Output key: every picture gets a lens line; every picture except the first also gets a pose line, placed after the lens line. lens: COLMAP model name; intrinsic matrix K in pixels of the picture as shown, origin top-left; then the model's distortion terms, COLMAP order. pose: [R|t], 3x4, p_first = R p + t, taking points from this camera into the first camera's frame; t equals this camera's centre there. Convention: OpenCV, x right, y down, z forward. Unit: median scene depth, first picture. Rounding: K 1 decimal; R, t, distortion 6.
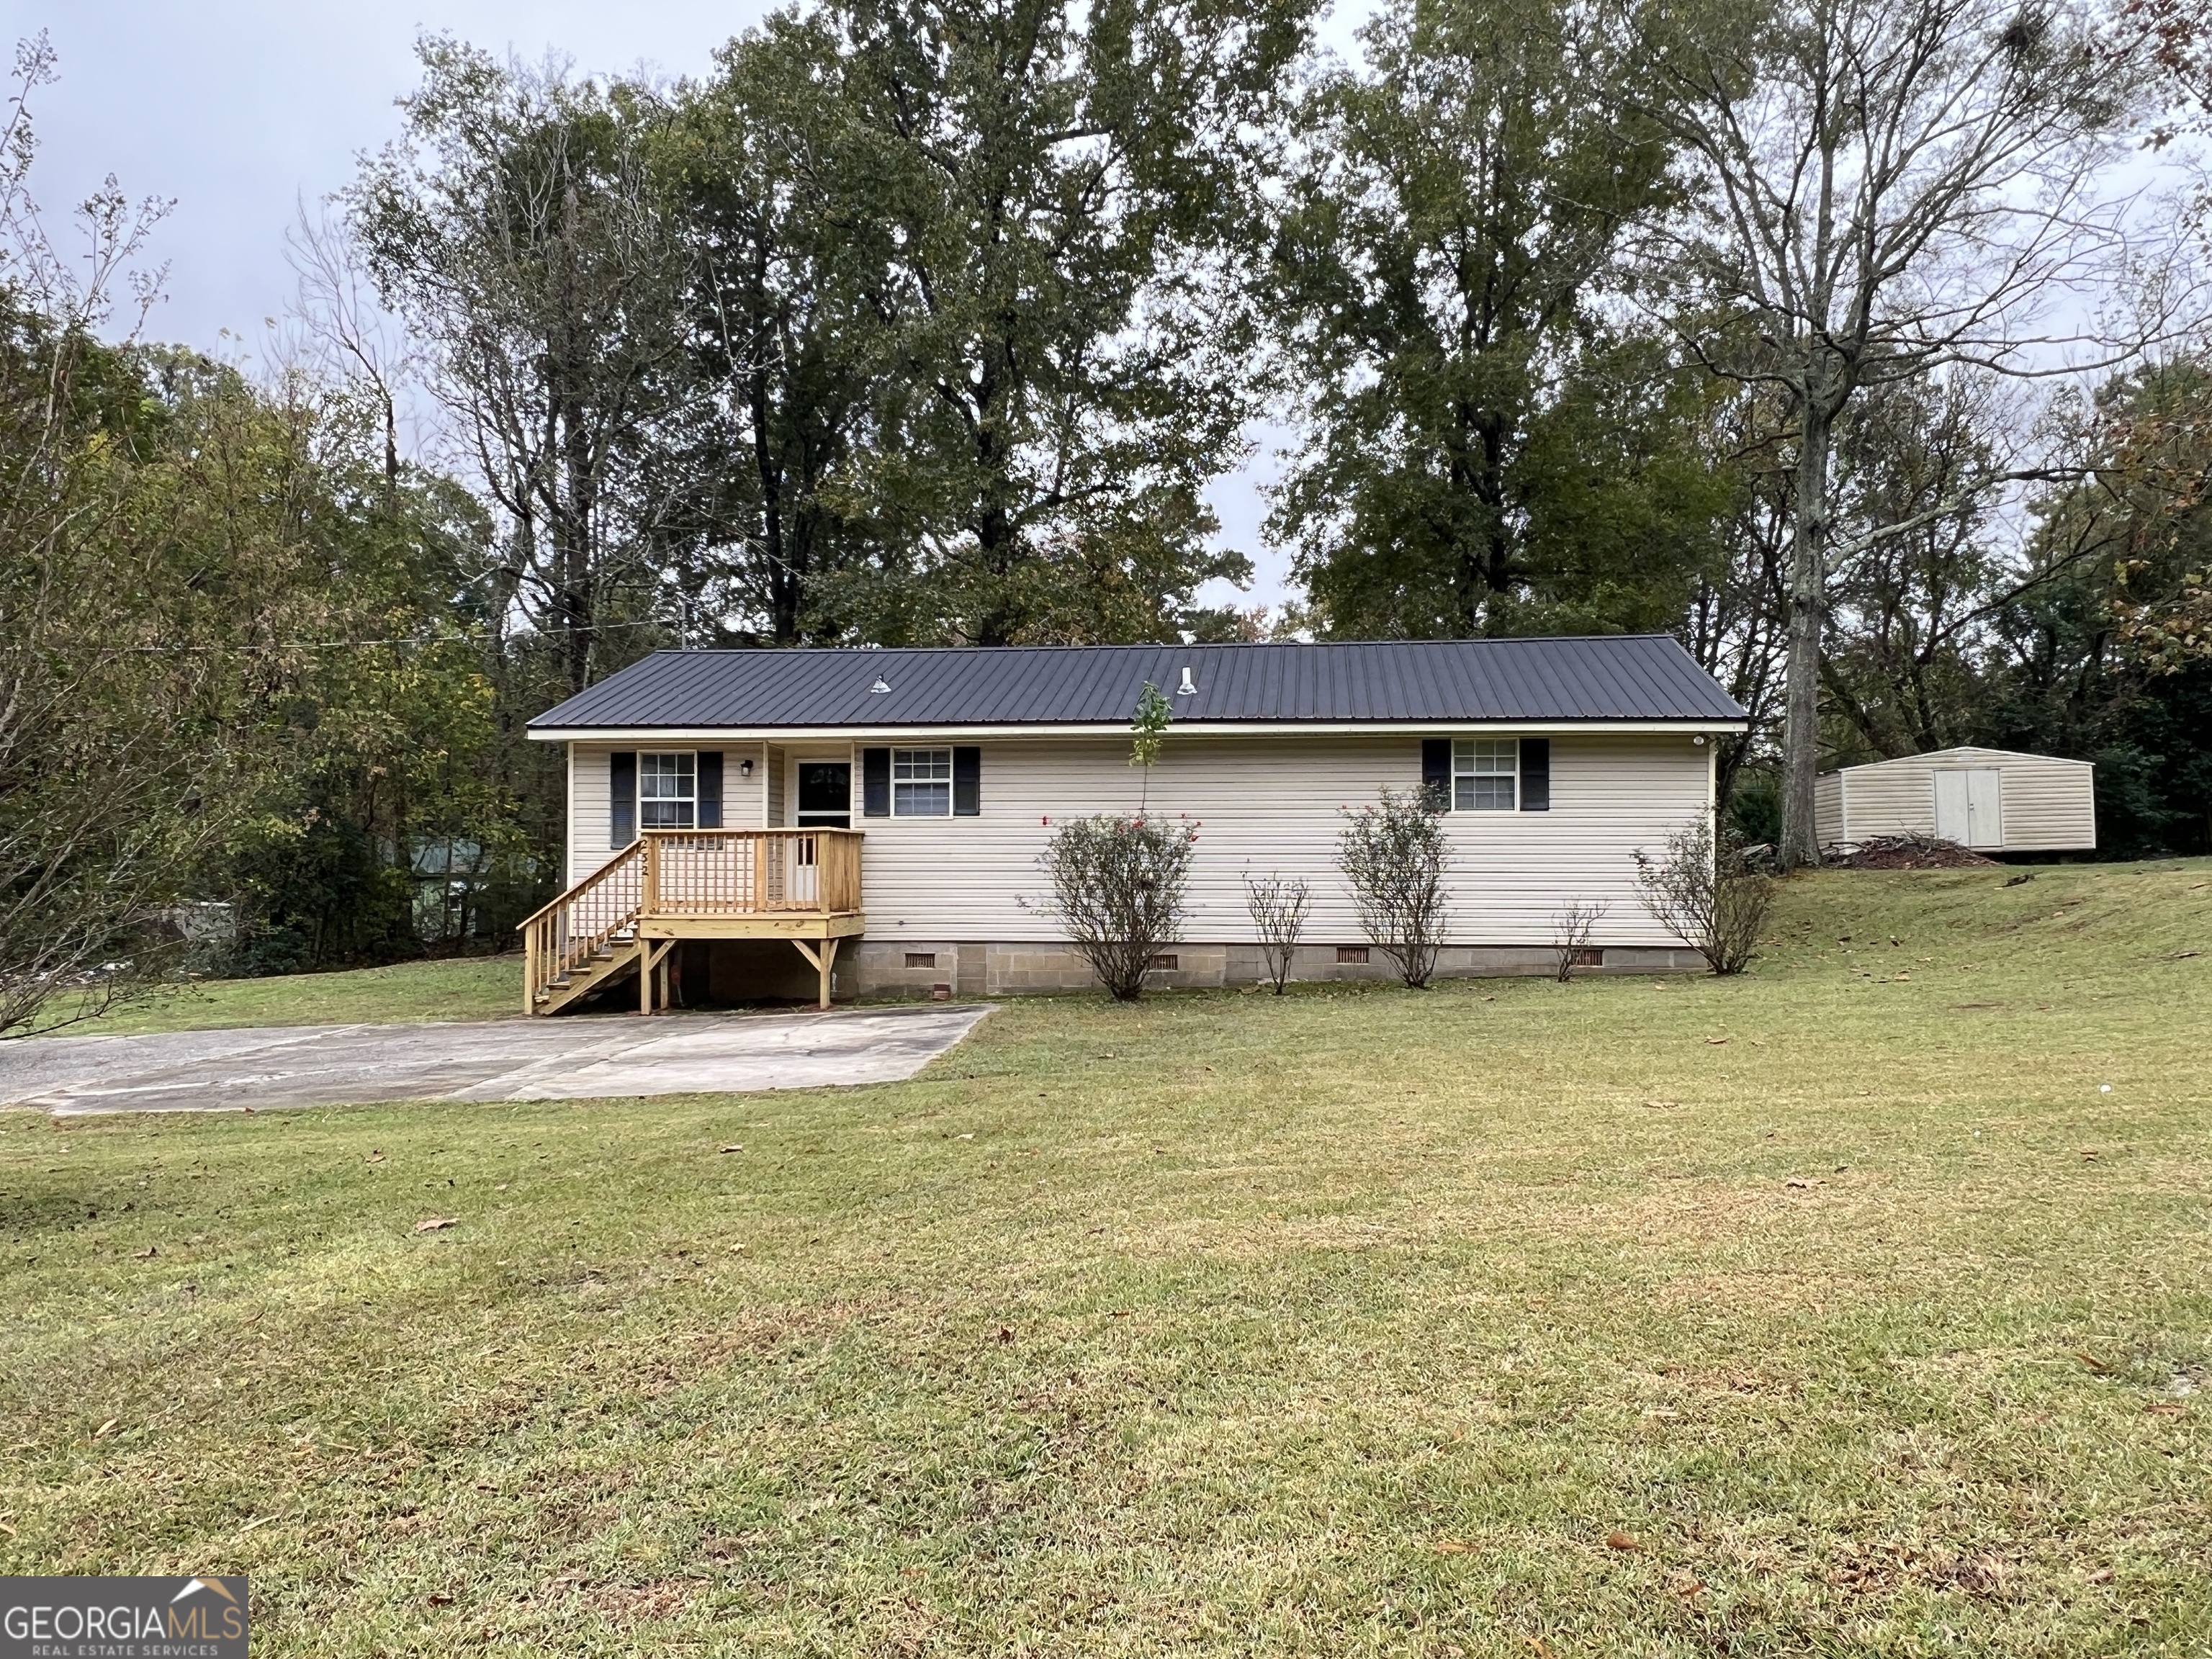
lens RADIAL K [[1599.4, 0, 1110.6], [0, 1599.4, 833.2], [0, 0, 1]] dist [-0.010313, 0.004749]
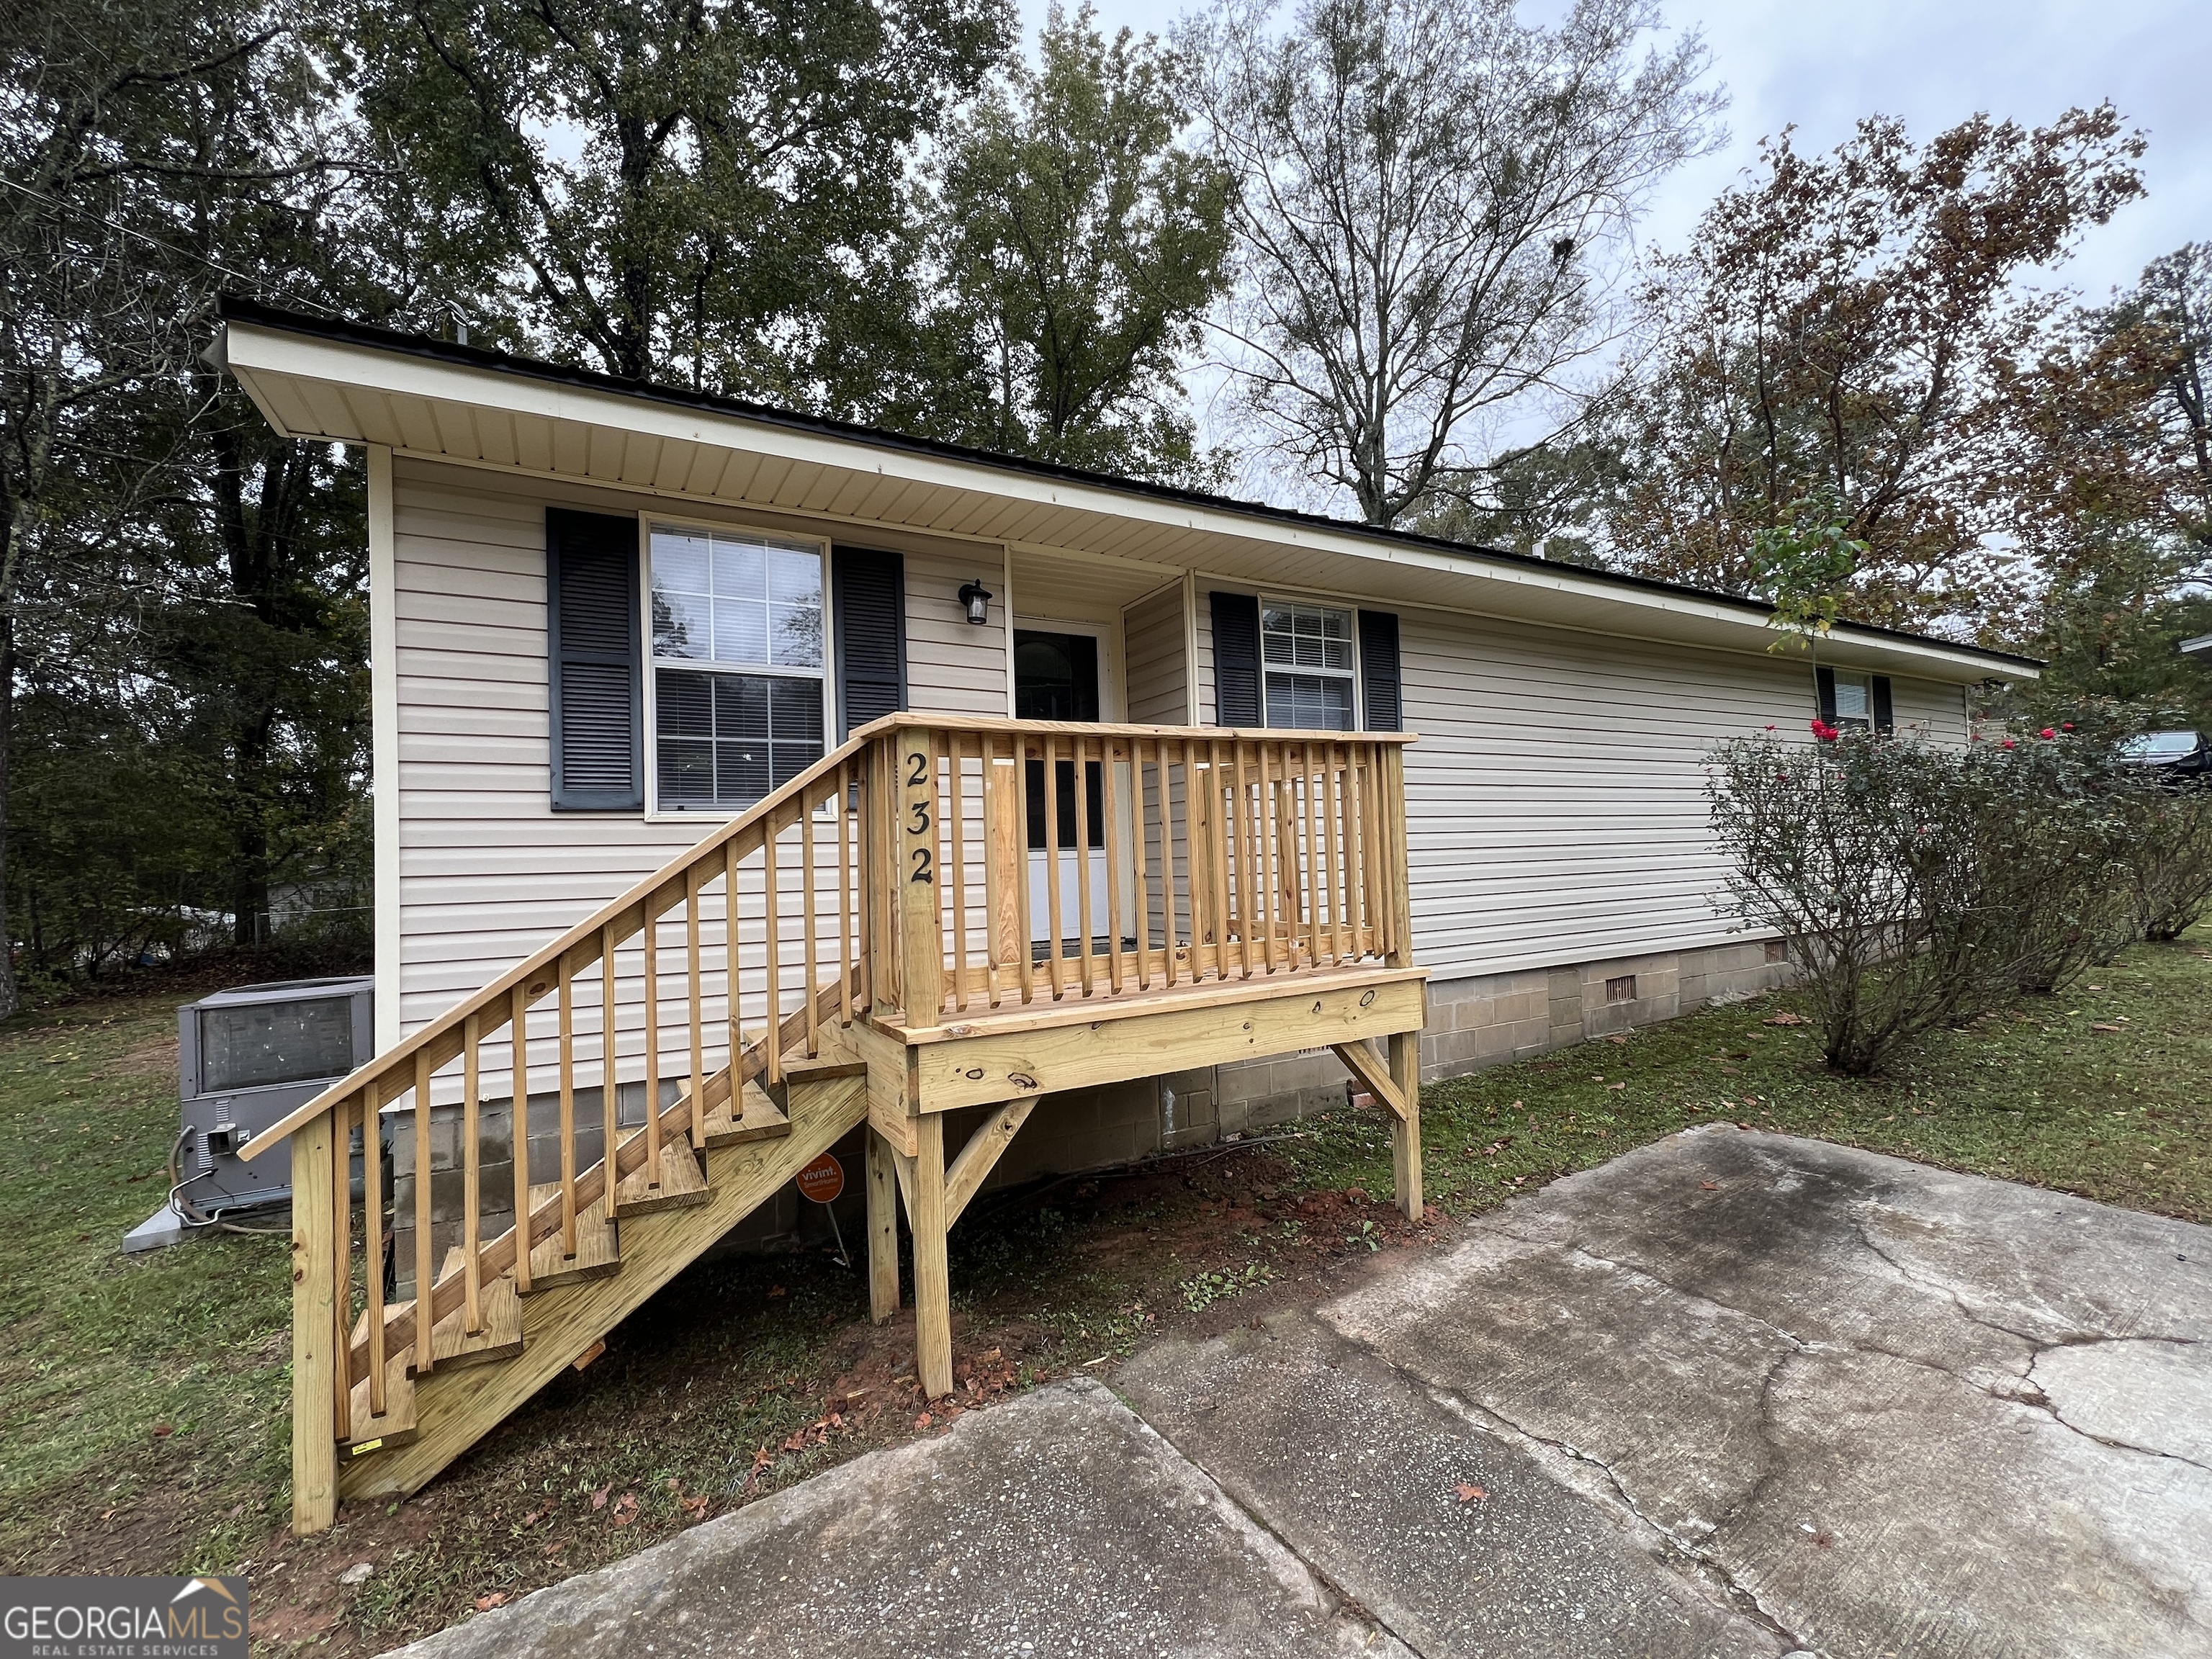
lens RADIAL K [[946.6, 0, 1099.8], [0, 946.6, 833.8], [0, 0, 1]] dist [-0.001683, 0.000209]
pose [[0.811043, -0.010774, 0.584887, -0.339898], [0.022409, 0.999669, -0.012659, 0.019765], [-0.584557, 0.023374, 0.811016, 0.798287]]
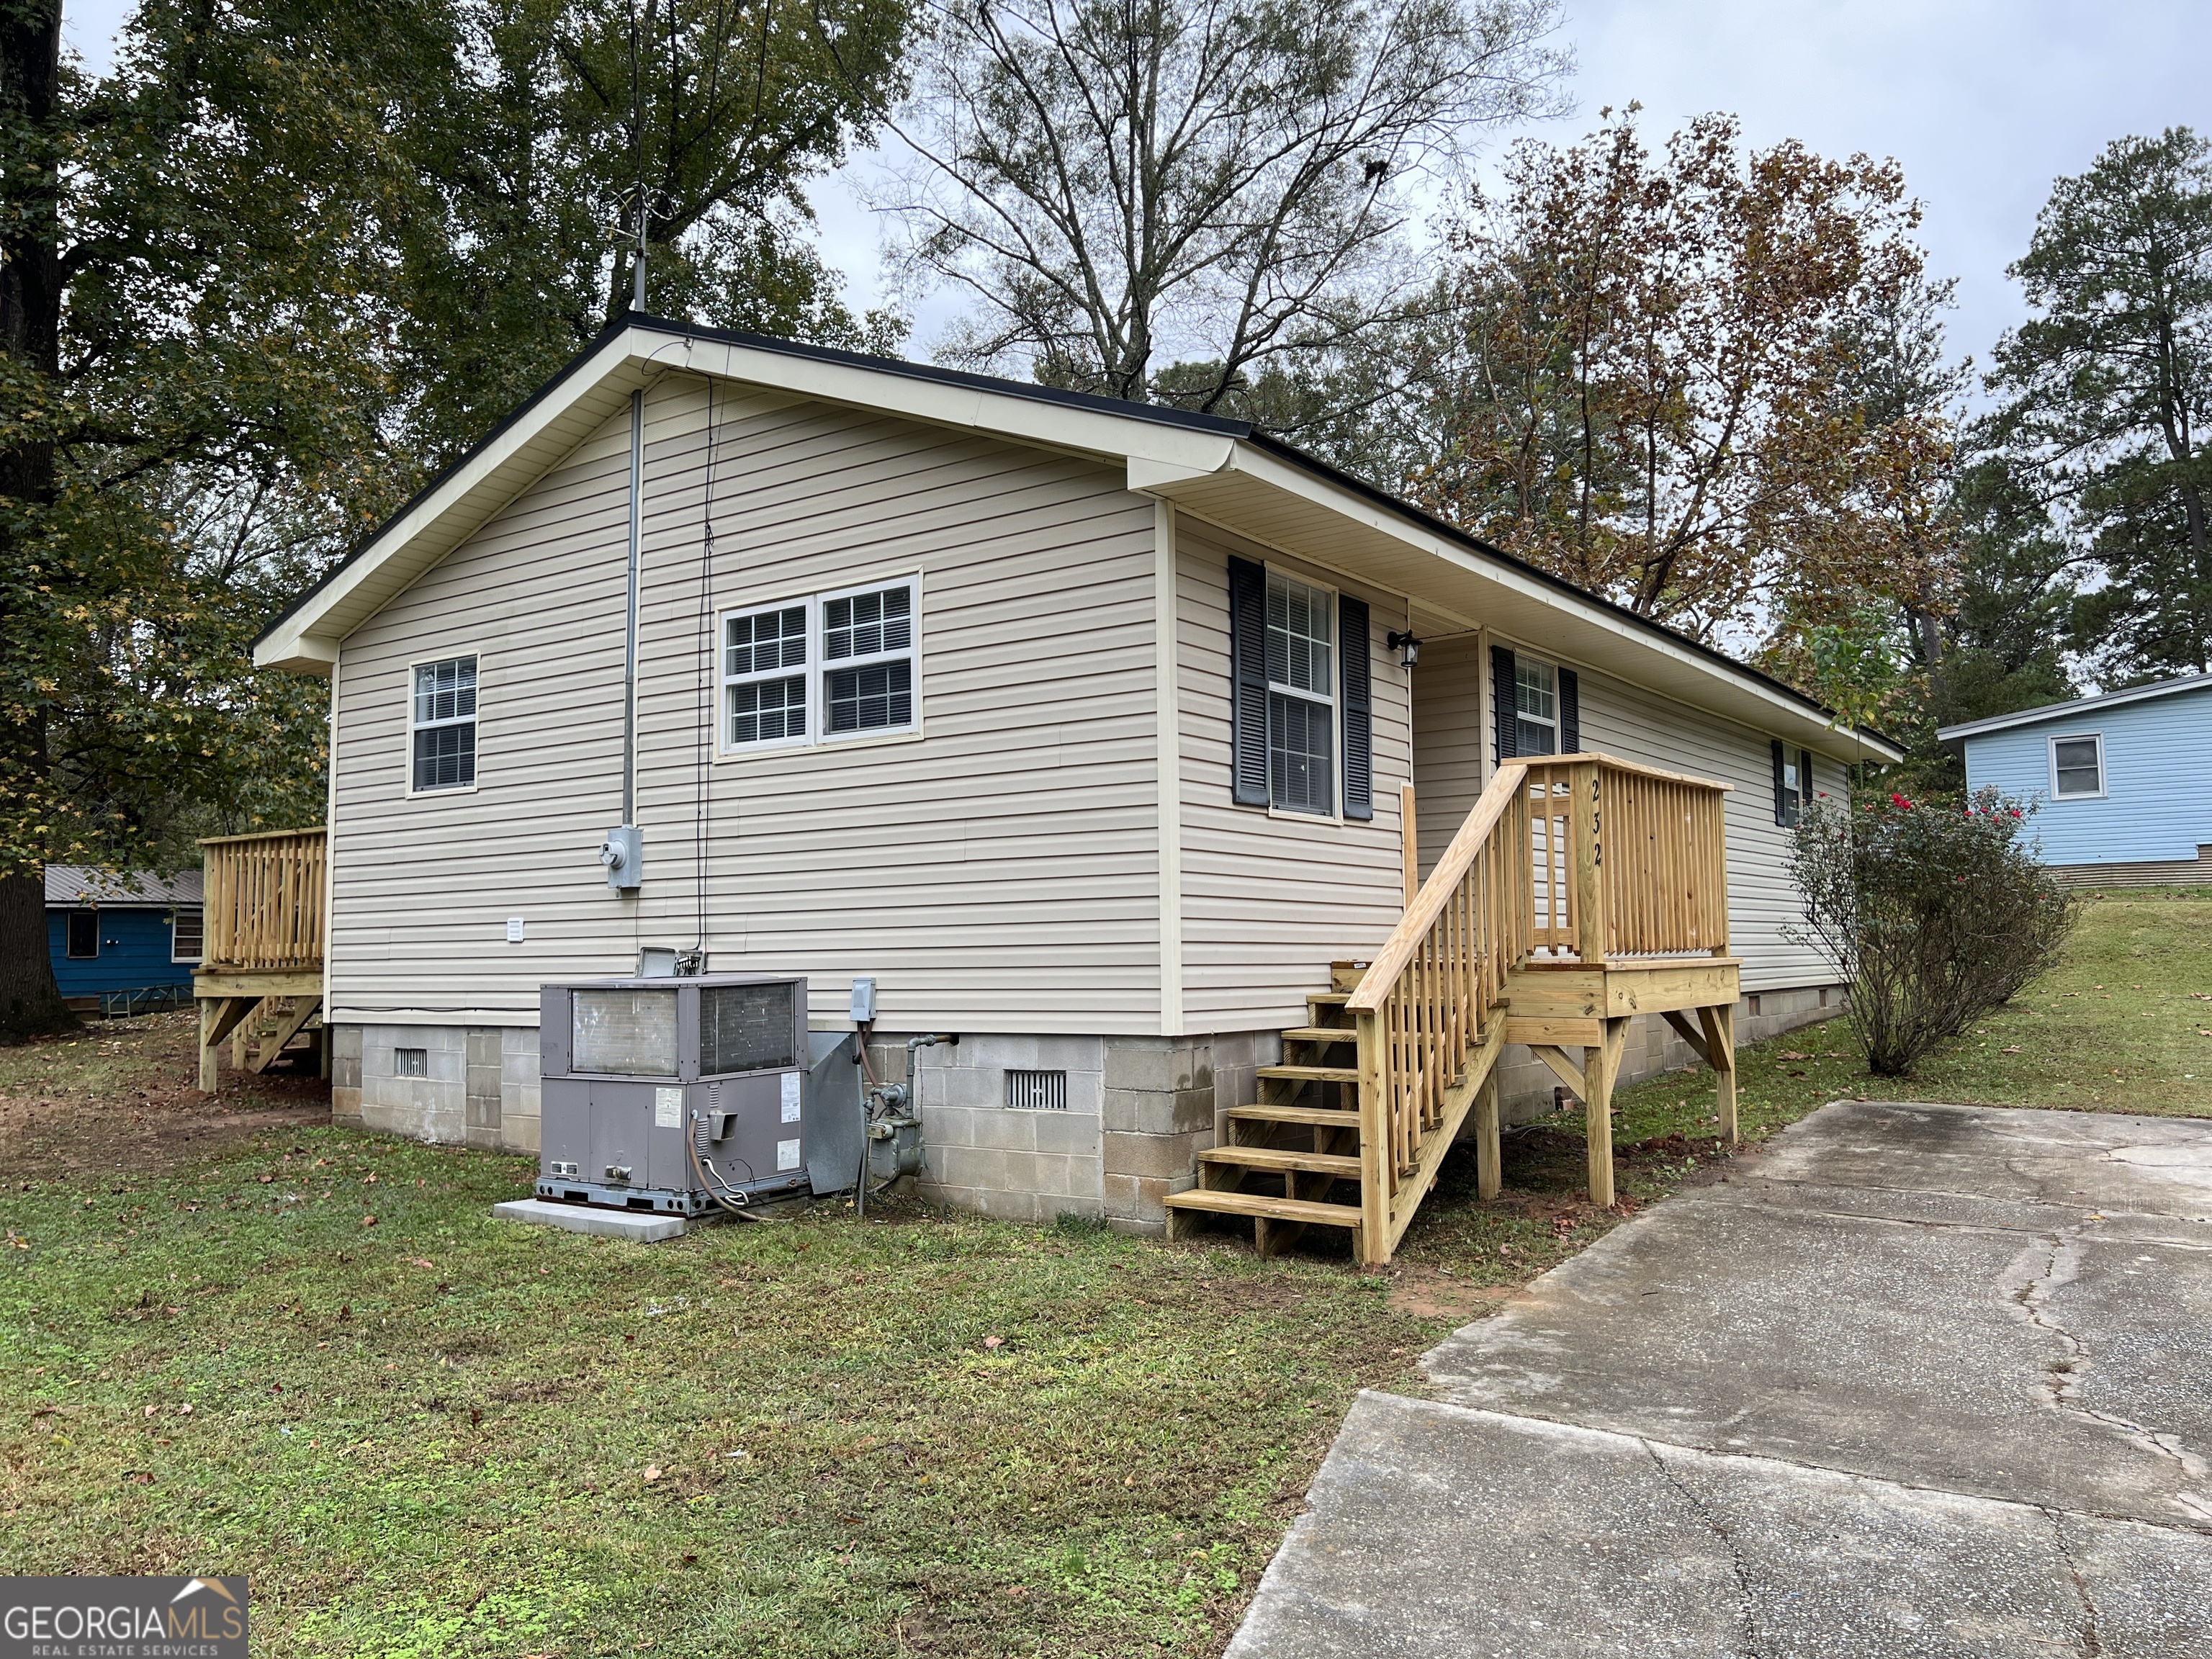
lens RADIAL K [[1656.6, 0, 1105.9], [0, 1656.6, 817.3], [0, 0, 1]] dist [0.058287, -0.061600]
pose [[0.486655, 0.064553, 0.871206, -0.687085], [-0.006852, 0.997518, -0.070085, 0.042391], [-0.873567, 0.028137, 0.485889, 0.846925]]
